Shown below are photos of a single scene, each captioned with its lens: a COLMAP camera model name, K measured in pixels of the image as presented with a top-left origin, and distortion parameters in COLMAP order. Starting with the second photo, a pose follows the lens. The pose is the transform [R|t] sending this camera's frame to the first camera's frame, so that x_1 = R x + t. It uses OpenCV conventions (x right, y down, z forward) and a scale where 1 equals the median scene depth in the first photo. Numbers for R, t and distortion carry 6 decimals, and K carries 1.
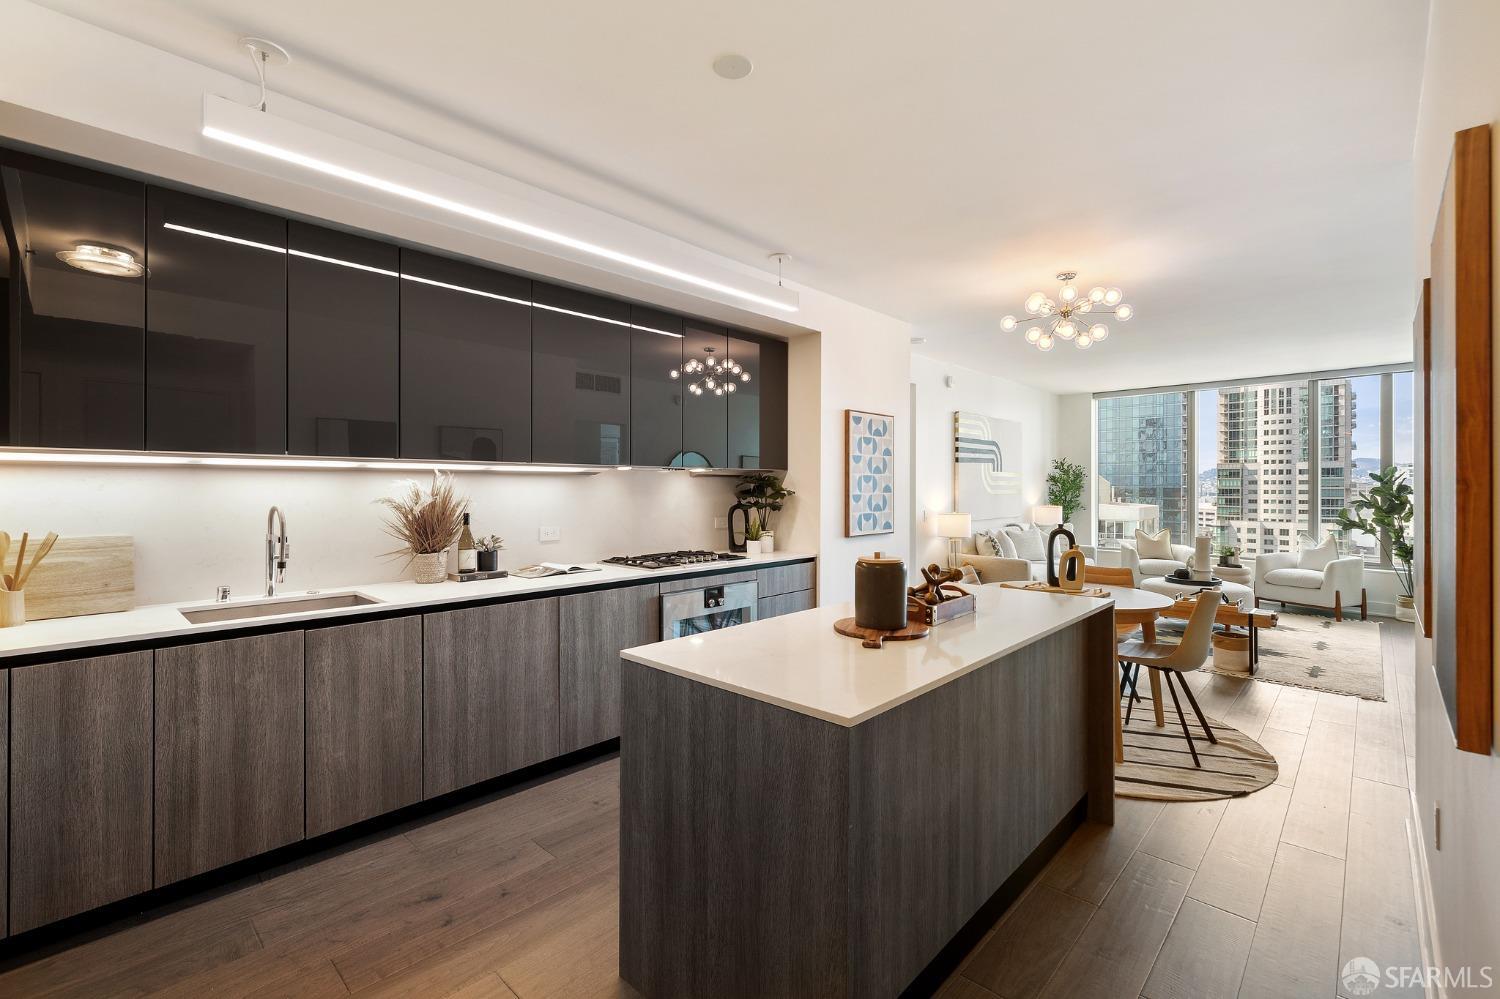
lens RADIAL K [[650.9, 0, 737.8], [0, 650.9, 490.8], [0, 0, 1]] dist [0.003793, -0.001666]
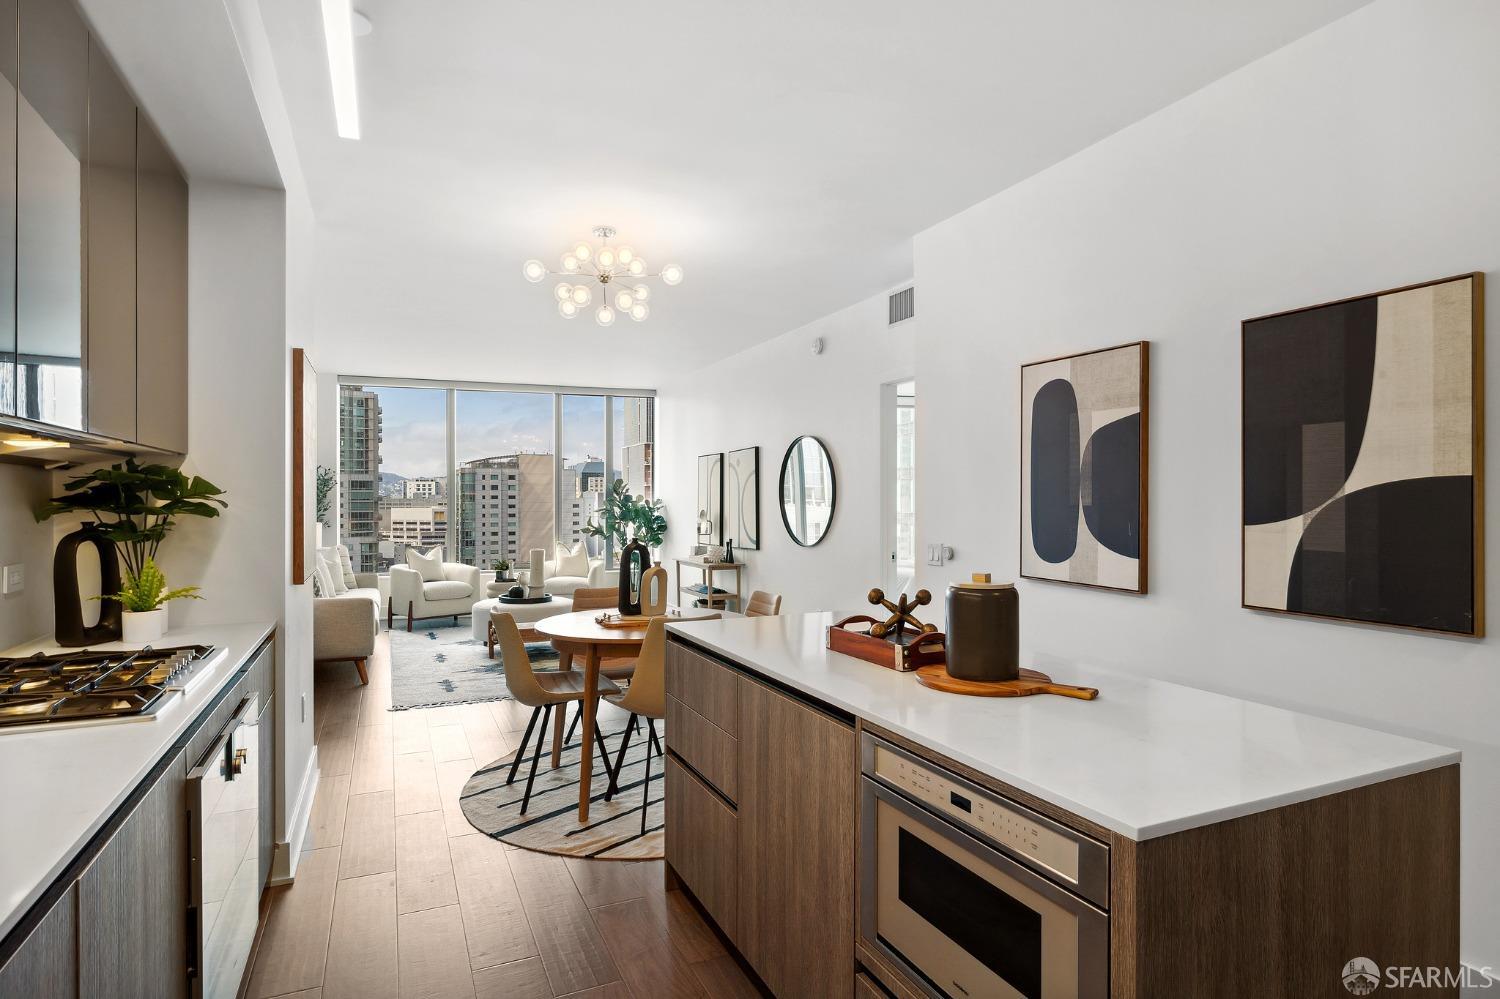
lens RADIAL K [[799.0, 0, 754.5], [0, 799.0, 502.0], [0, 0, 1]] dist [-0.004271, -0.000129]
pose [[0.360745, -0.003577, 0.932658, -0.193169], [0.007219, 0.999973, 0.001043, 0.003537], [-0.932637, 0.006357, 0.360761, 0.256808]]
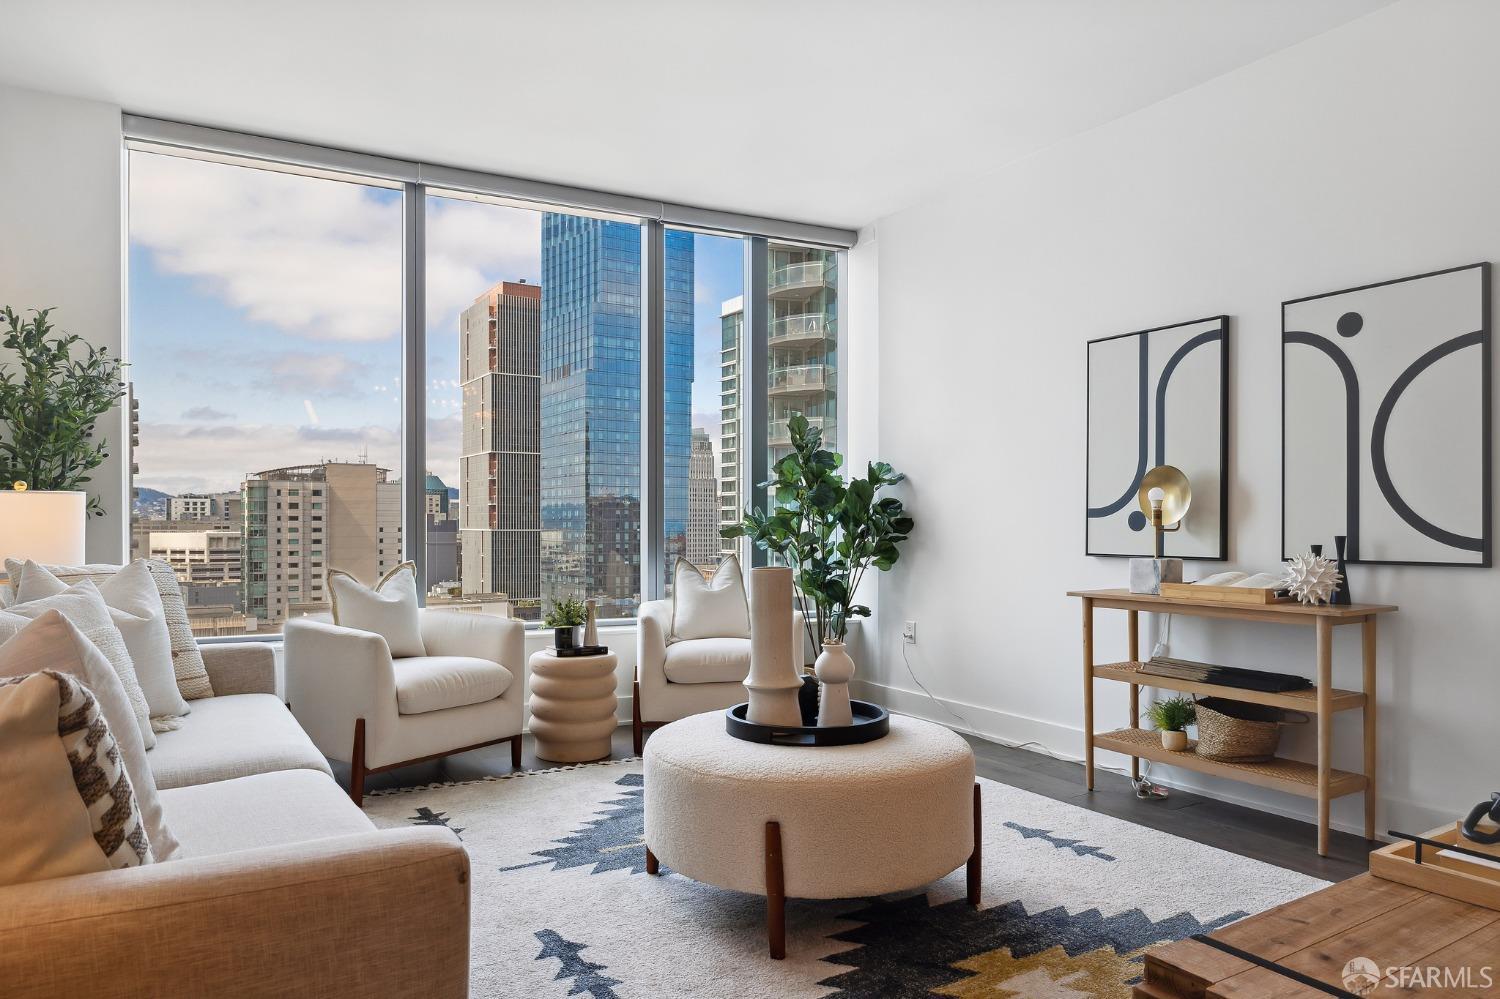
lens RADIAL K [[959.9, 0, 751.2], [0, 959.9, 526.9], [0, 0, 1]] dist [0.001779, -0.000813]
pose [[0.233751, -0.003728, 0.972289, 0.248612], [0.005144, 0.999983, 0.002598, 0.043615], [-0.972283, 0.004394, 0.233767, 0.795953]]
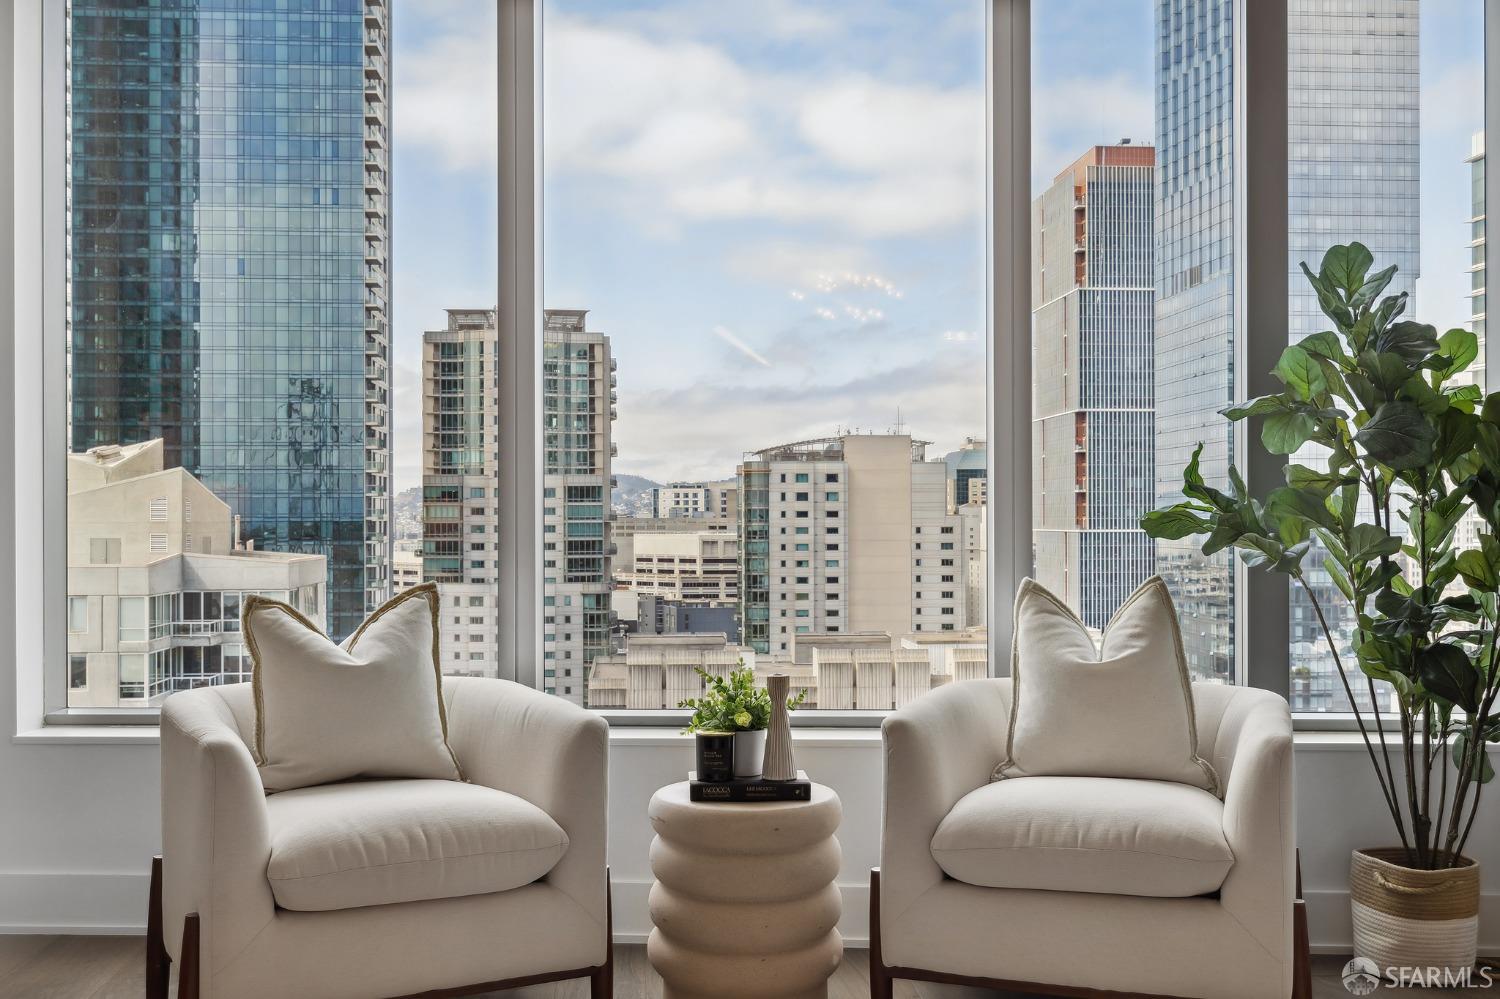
lens RADIAL K [[1493.5, 0, 744.5], [0, 1493.5, 511.7], [0, 0, 1]] dist [0.003020, 0.000000]
pose [[0.661668, 0.002420, 0.749793, 0.478255], [0.007699, 0.999920, -0.010021, 0.048564], [-0.749757, 0.012404, 0.661597, 0.765584]]
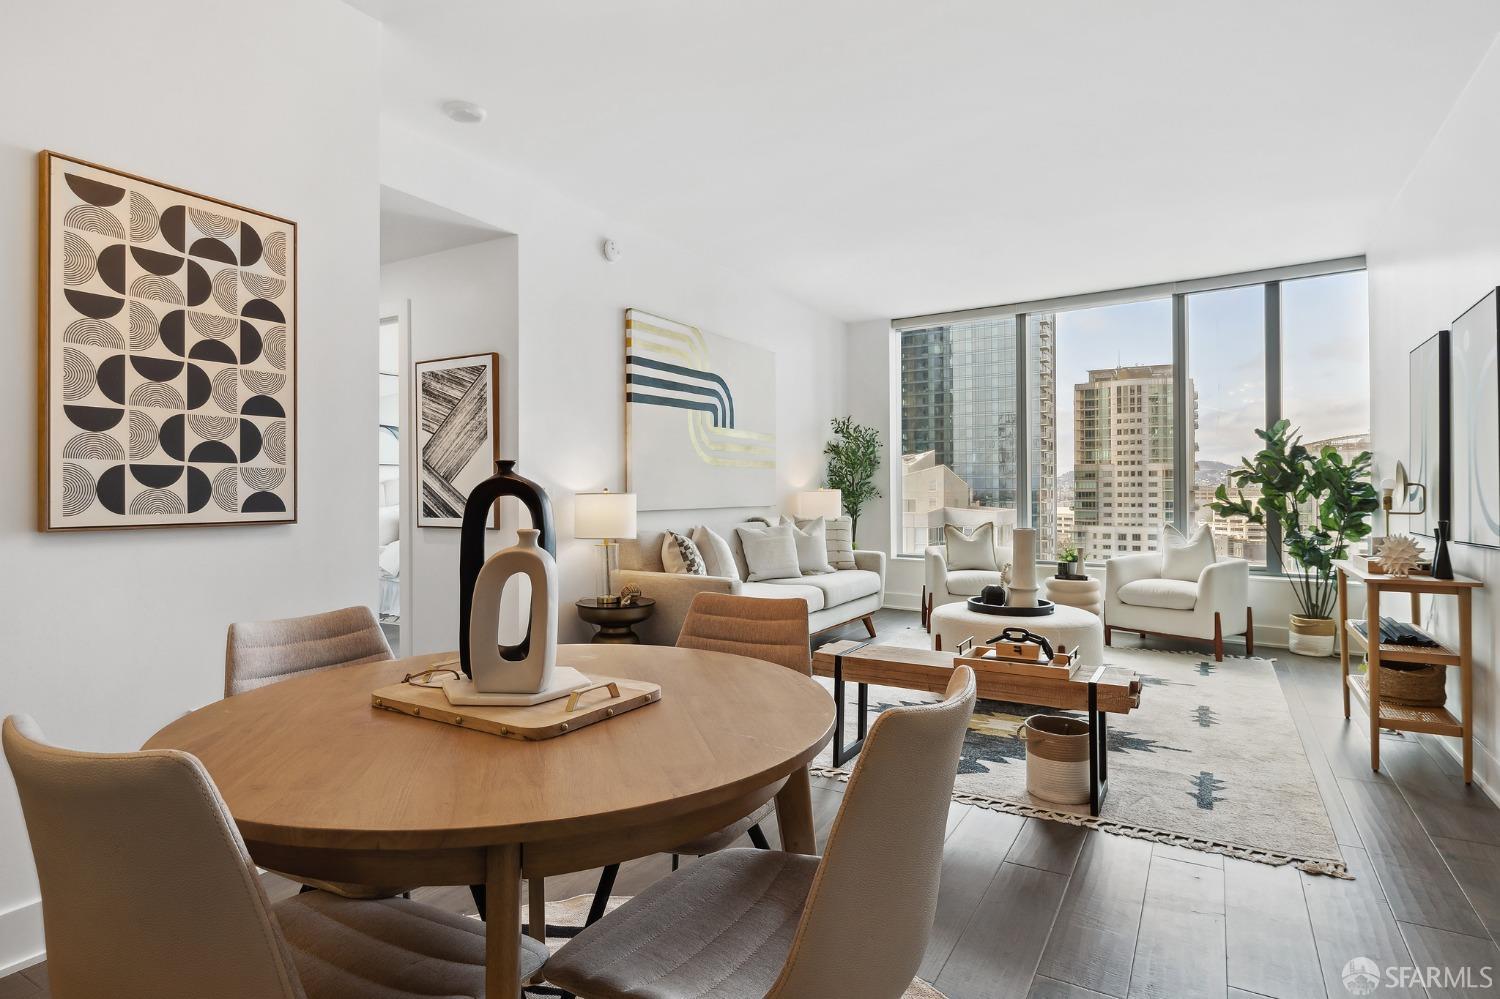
lens RADIAL K [[799.0, 0, 742.8], [0, 799.0, 490.7], [0, 0, 1]] dist [-0.004271, -0.000129]
pose [[0.971388, -0.004064, 0.237465, 0.262776], [0.005995, 0.999955, -0.007413, 0.034768], [-0.237424, 0.008625, 0.971368, 0.323575]]
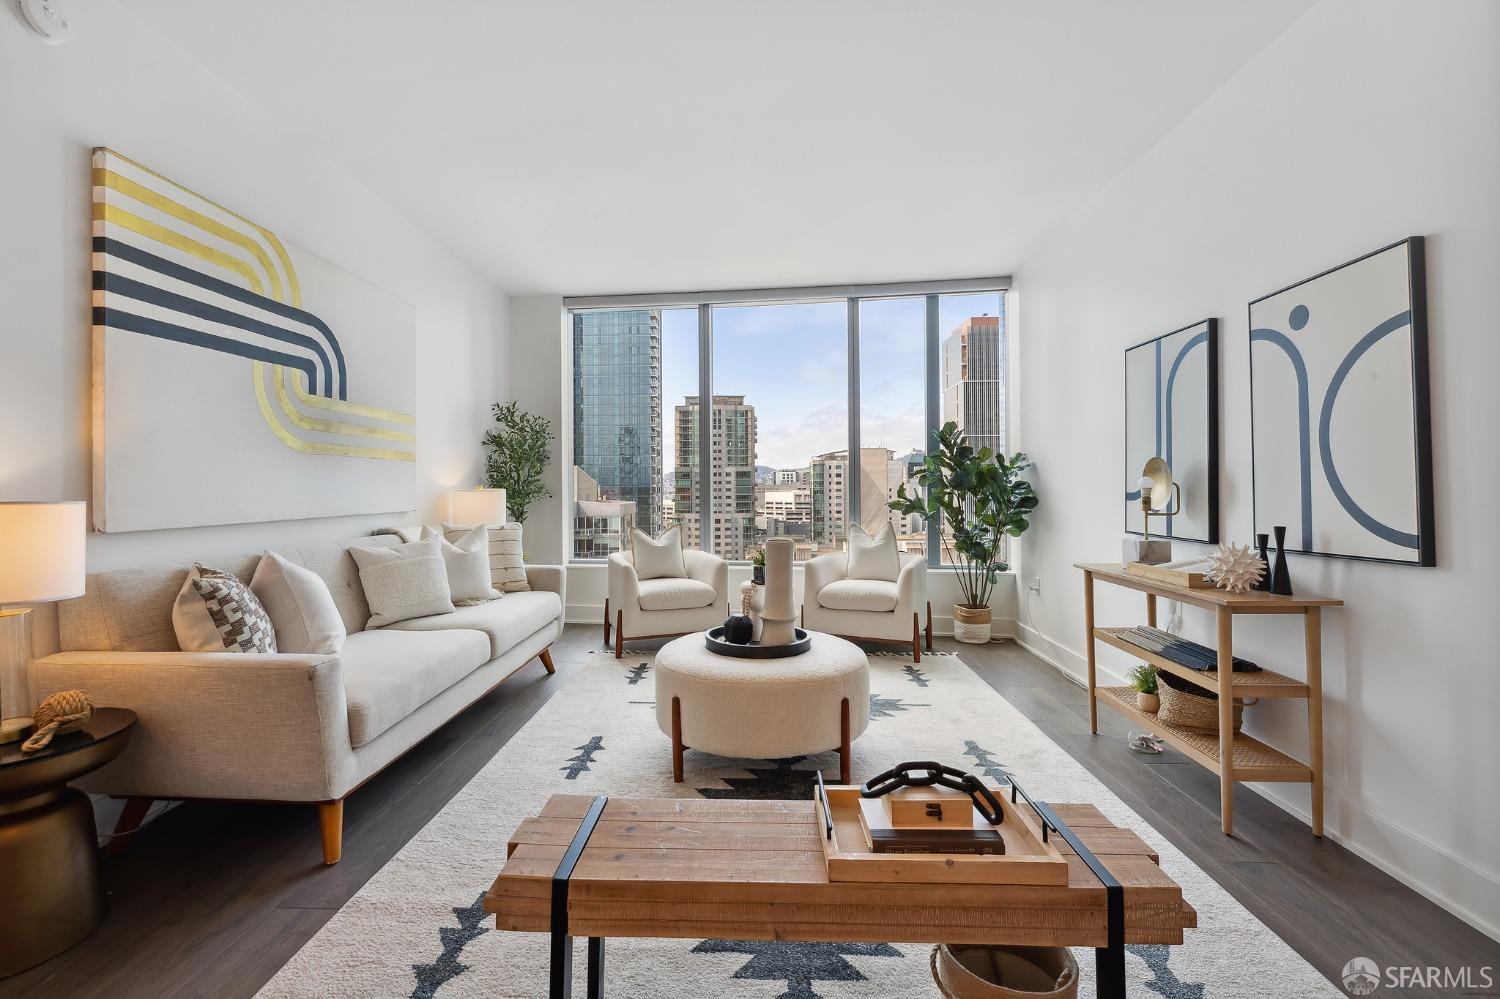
lens RADIAL K [[650.9, 0, 739.6], [0, 650.9, 483.2], [0, 0, 1]] dist [0.003793, -0.001666]
pose [[0.742232, -0.002049, 0.670140, 0.343596], [0.011137, 0.999895, -0.009279, 0.030310], [-0.670050, 0.014351, 0.742177, 0.586753]]
